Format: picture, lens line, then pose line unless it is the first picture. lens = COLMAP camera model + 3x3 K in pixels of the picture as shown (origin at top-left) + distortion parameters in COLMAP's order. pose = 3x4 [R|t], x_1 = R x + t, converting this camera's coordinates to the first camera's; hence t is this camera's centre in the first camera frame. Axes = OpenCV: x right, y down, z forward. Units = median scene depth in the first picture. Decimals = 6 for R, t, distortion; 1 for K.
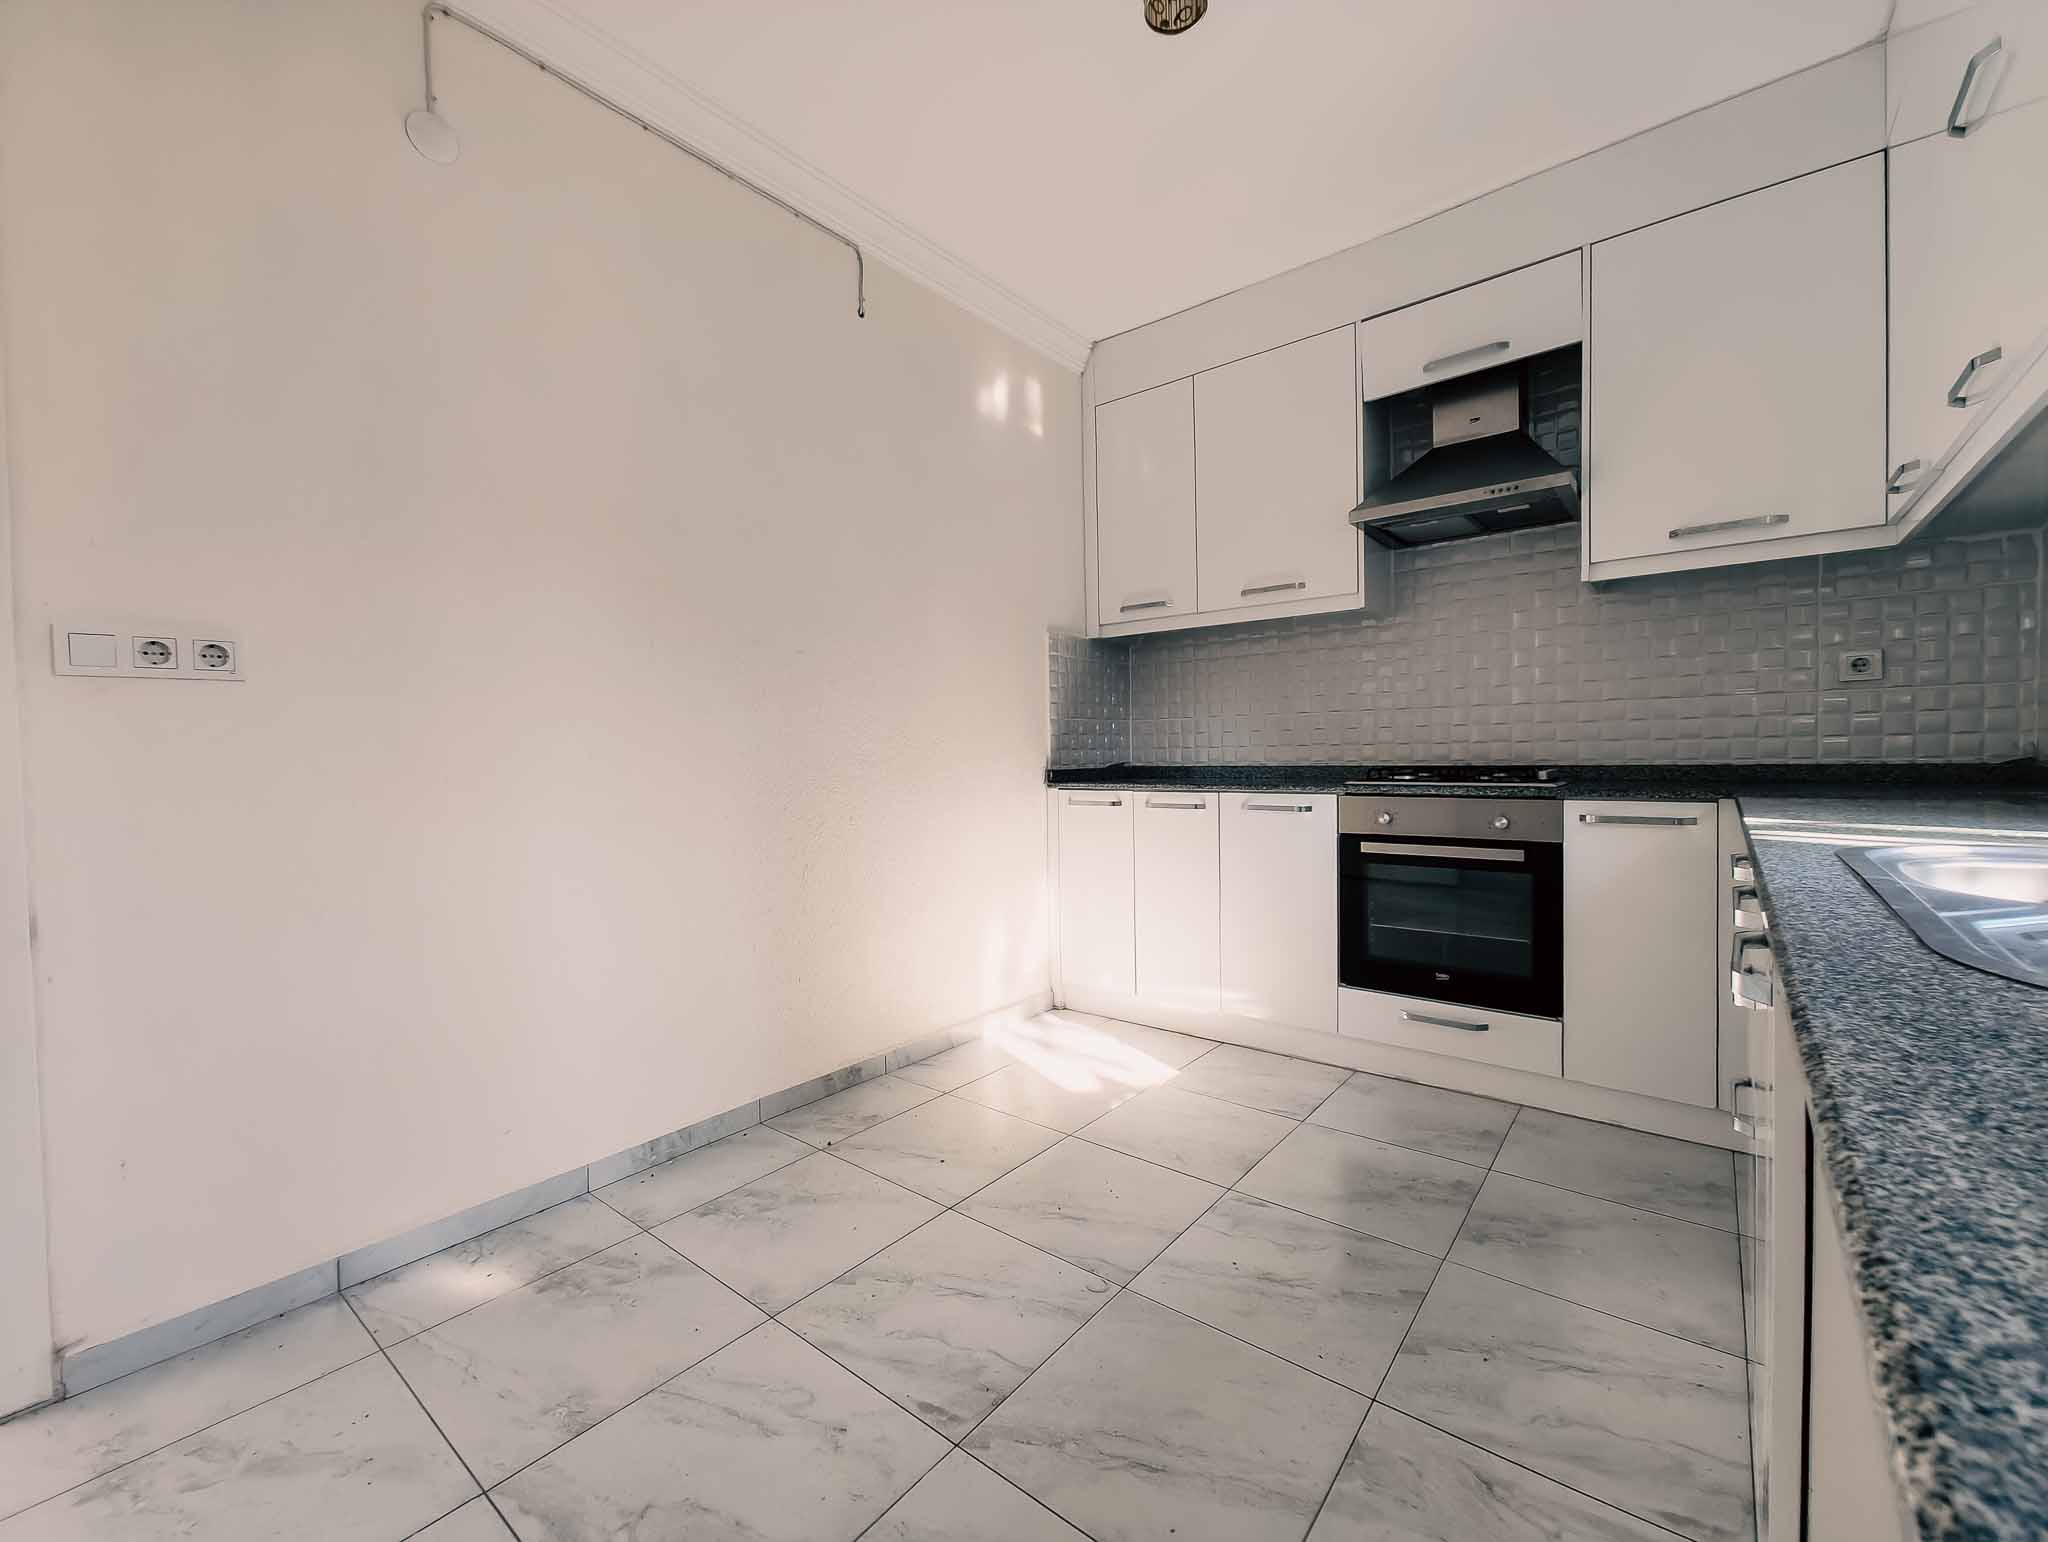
lens RADIAL K [[850.1, 0, 1031.7], [0, 850.1, 774.1], [0, 0, 1]] dist [0.001363, -0.000615]
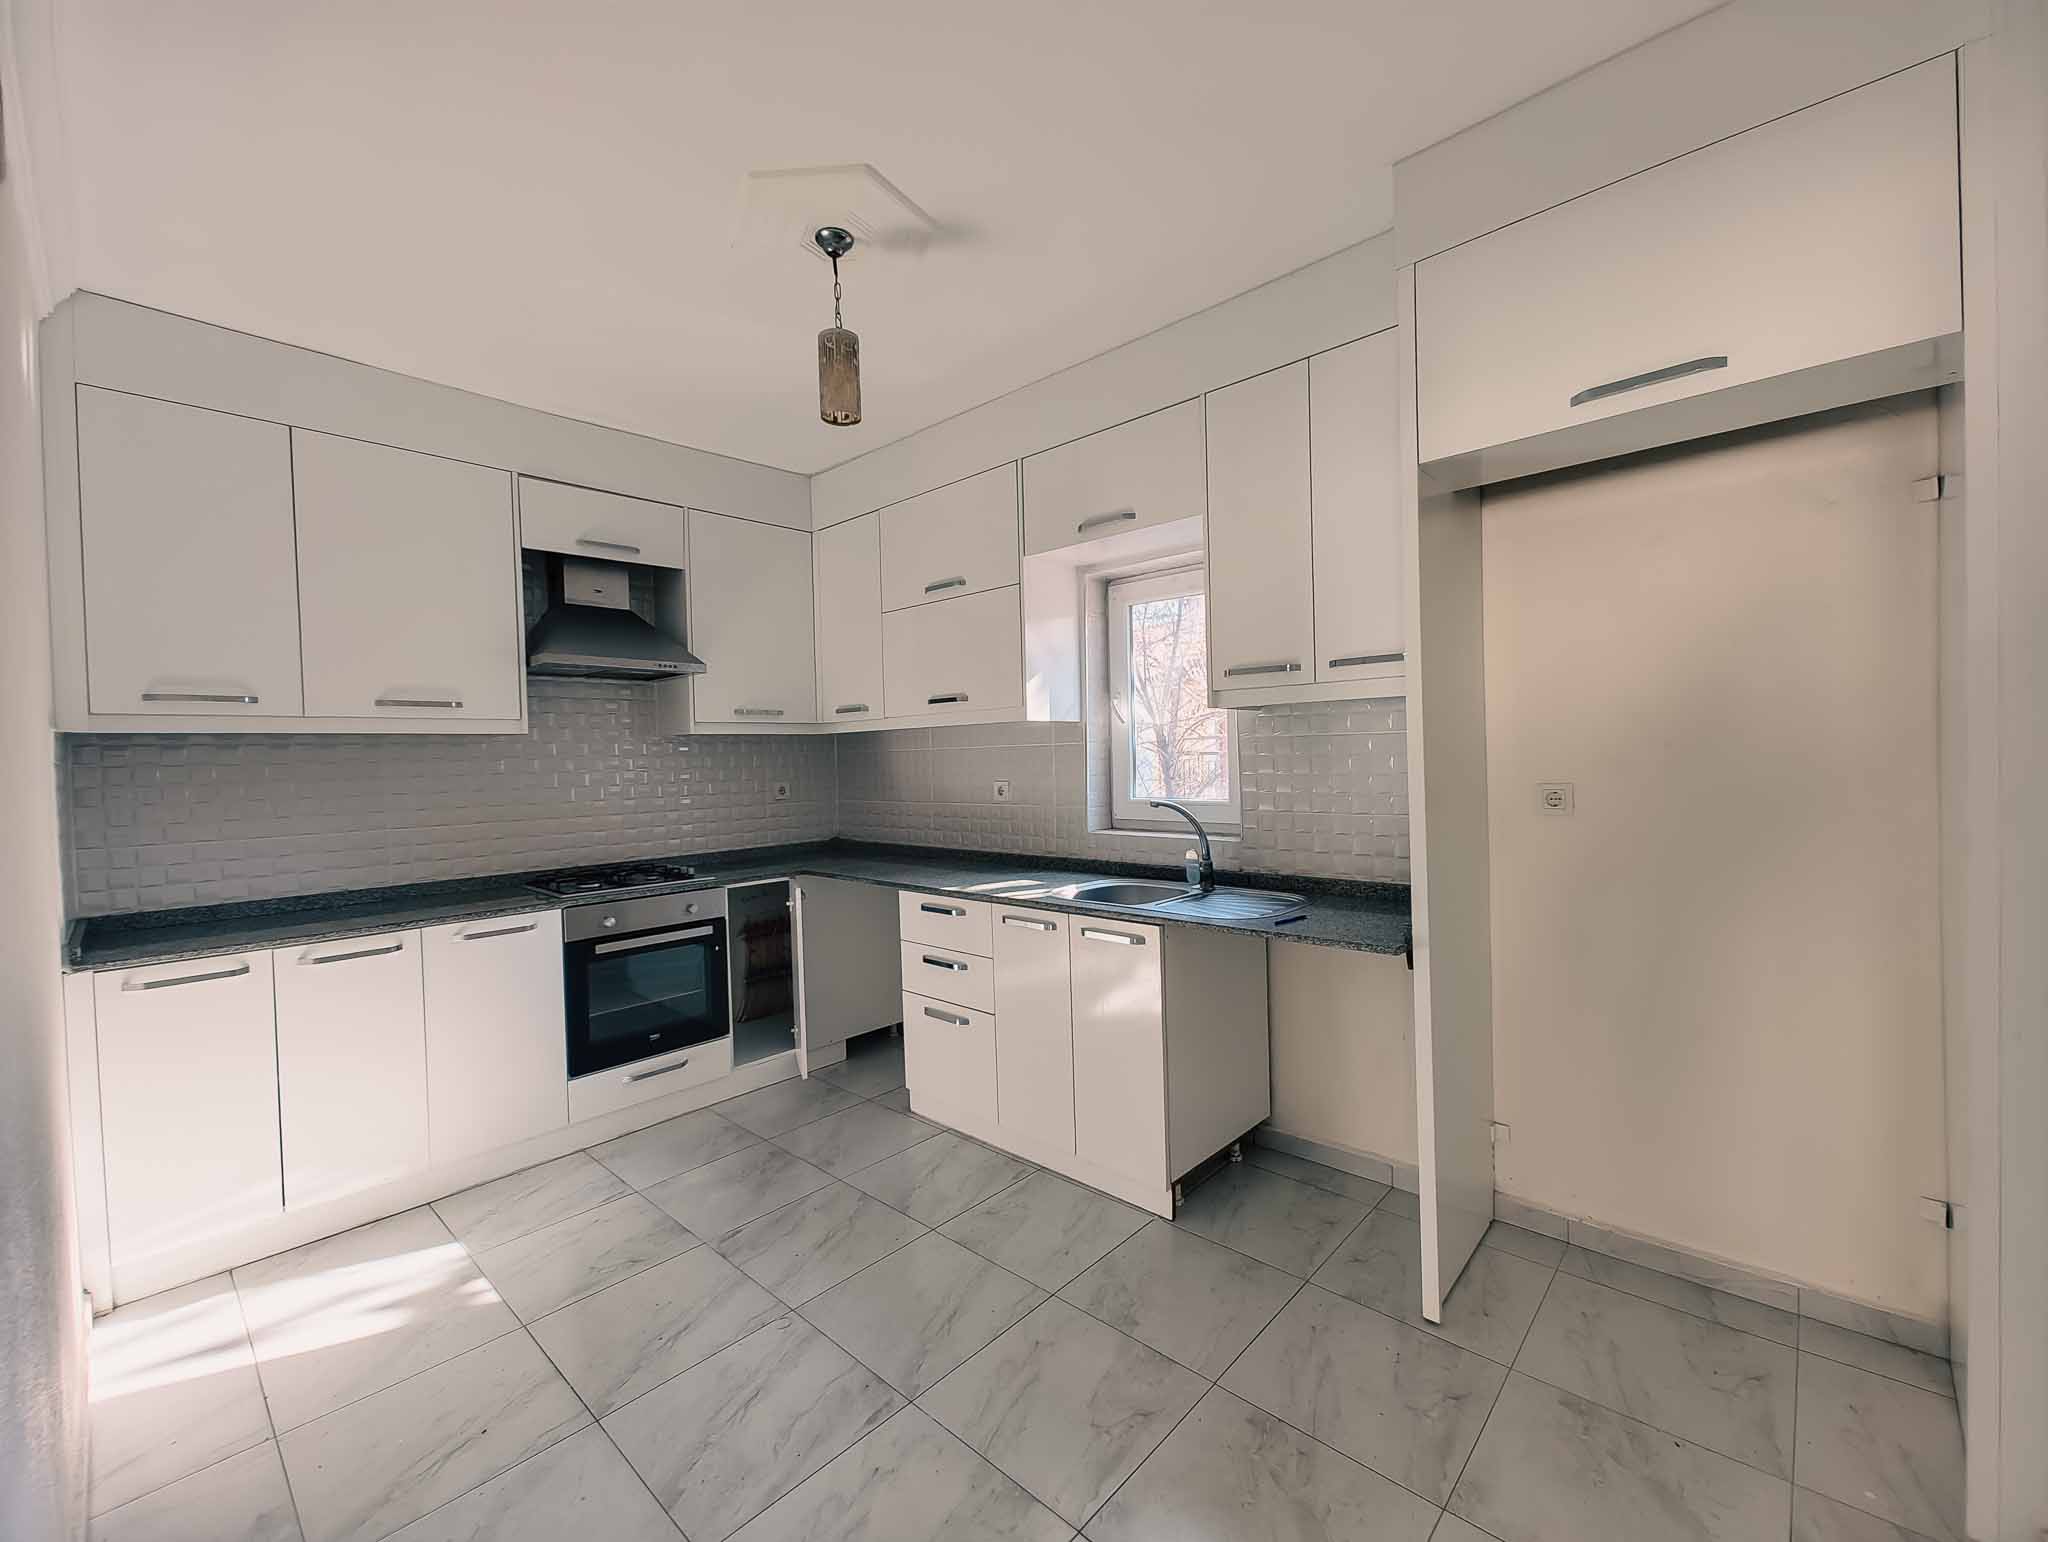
lens RADIAL K [[850.1, 0, 1031.7], [0, 850.1, 774.1], [0, 0, 1]] dist [0.001363, -0.000615]
pose [[0.061388, -0.005268, 0.998100, -0.726708], [0.048499, 0.998821, 0.002289, -0.127282], [-0.996935, 0.048267, 0.061571, 0.317606]]
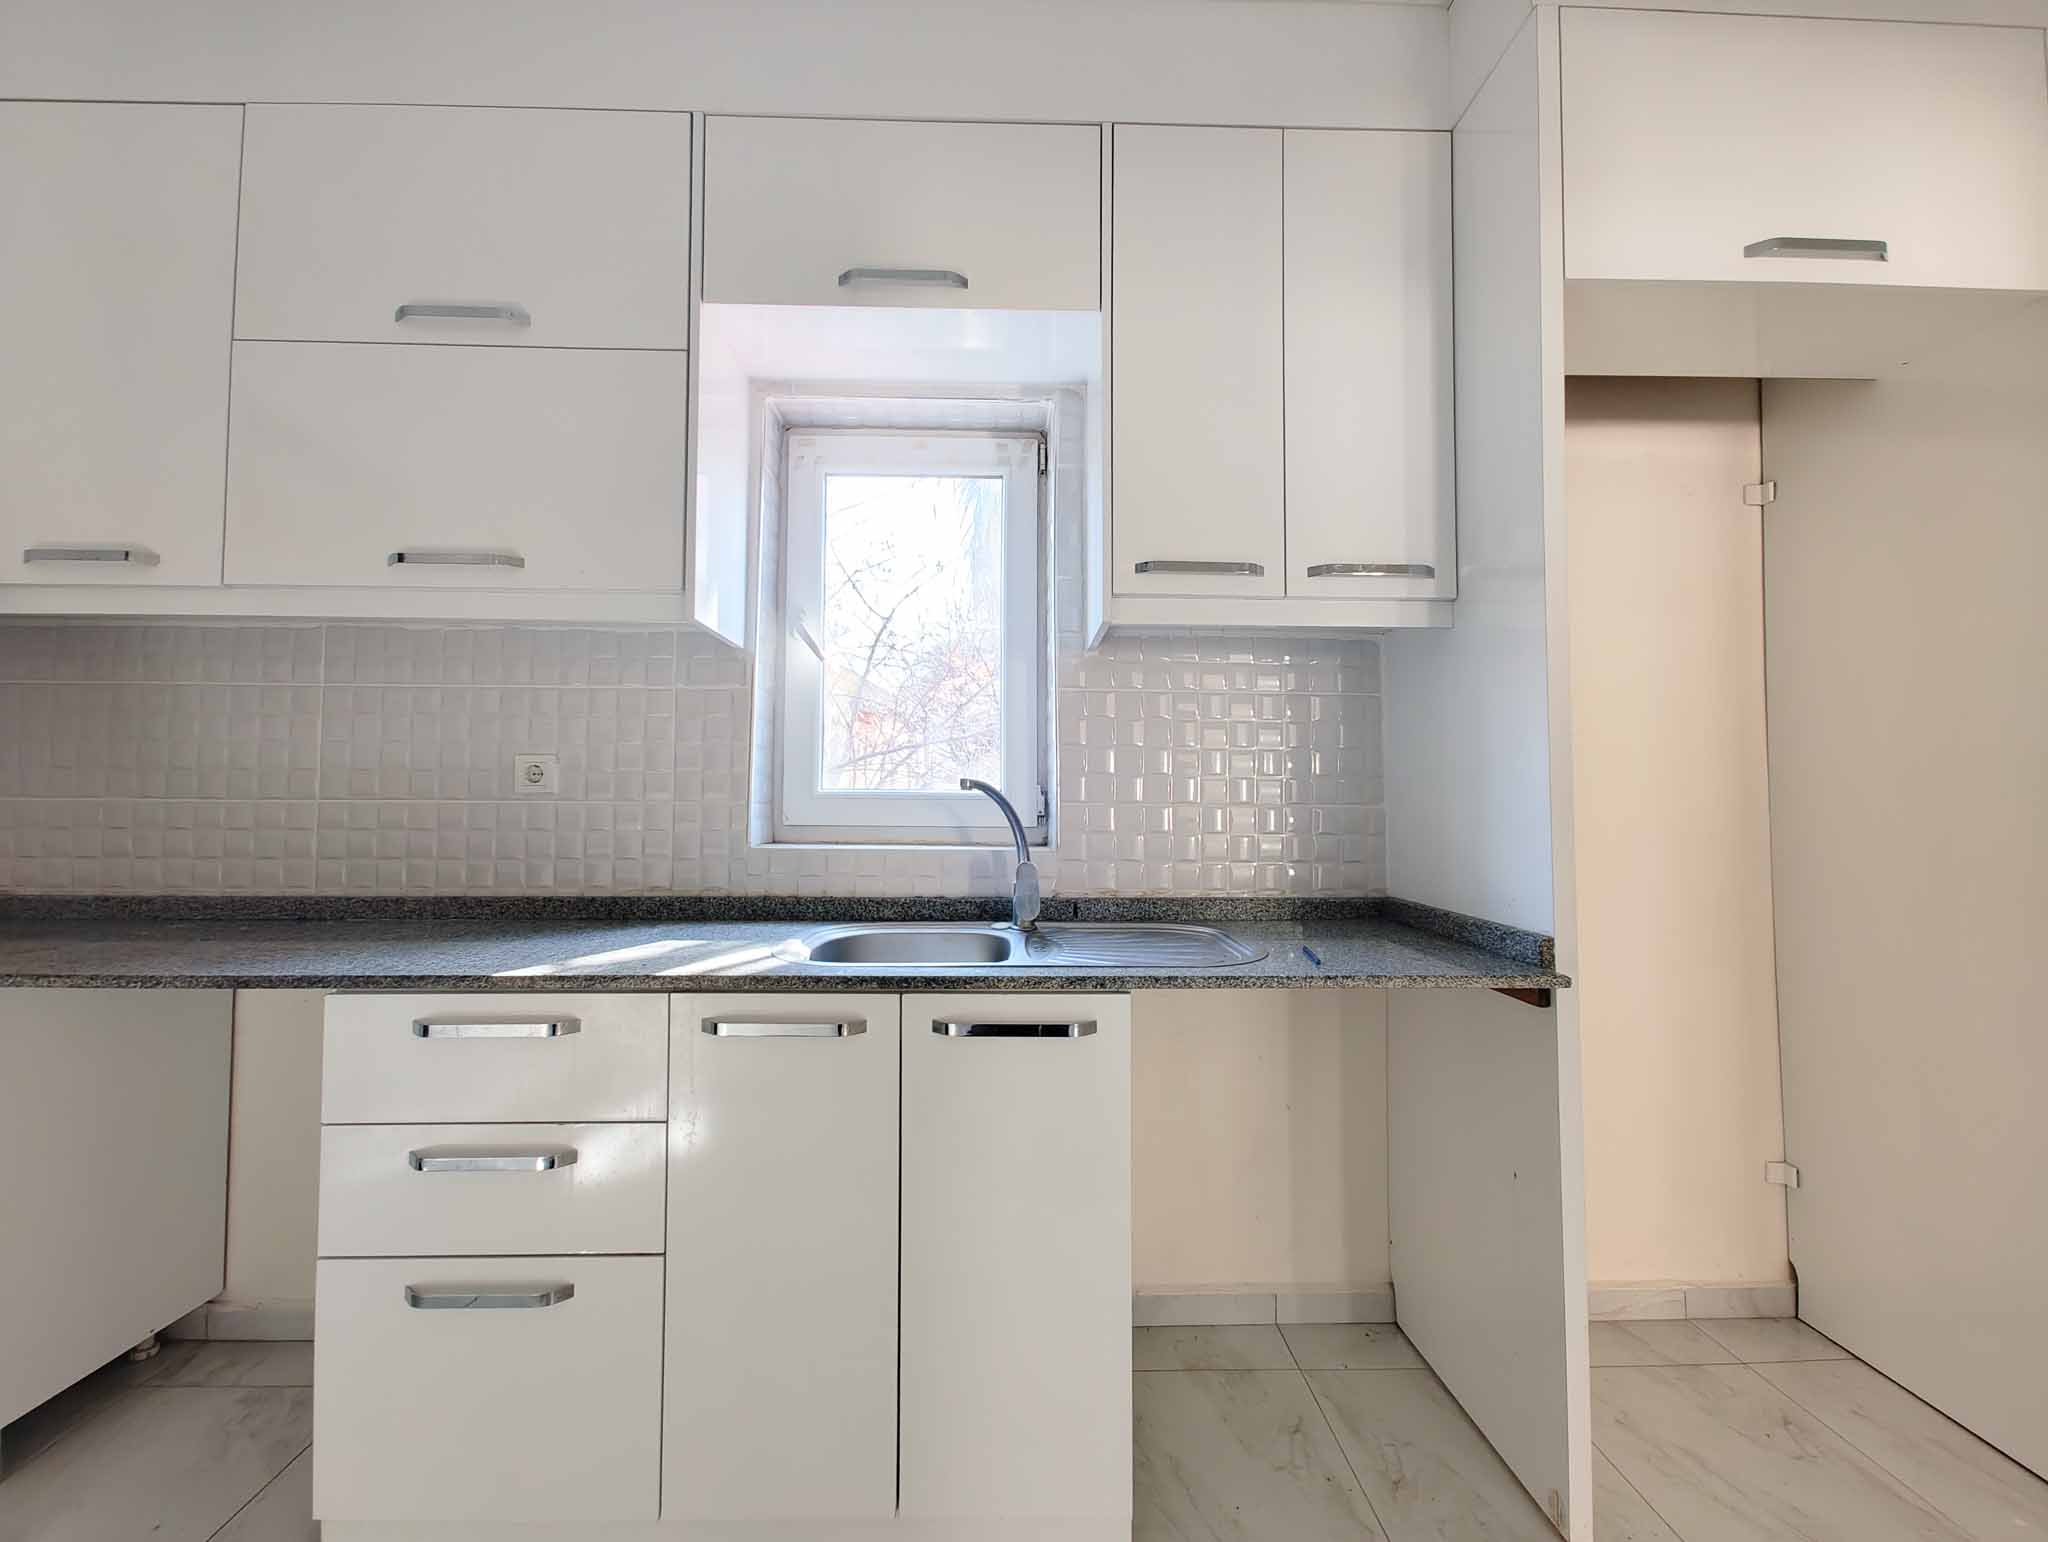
lens RADIAL K [[850.1, 0, 1031.7], [0, 850.1, 774.1], [0, 0, 1]] dist [0.001363, -0.000615]
pose [[-0.650887, 0.041135, 0.758060, -0.128601], [0.024506, 0.999149, -0.033177, -0.063663], [-0.758779, -0.003017, -0.651341, 0.607514]]
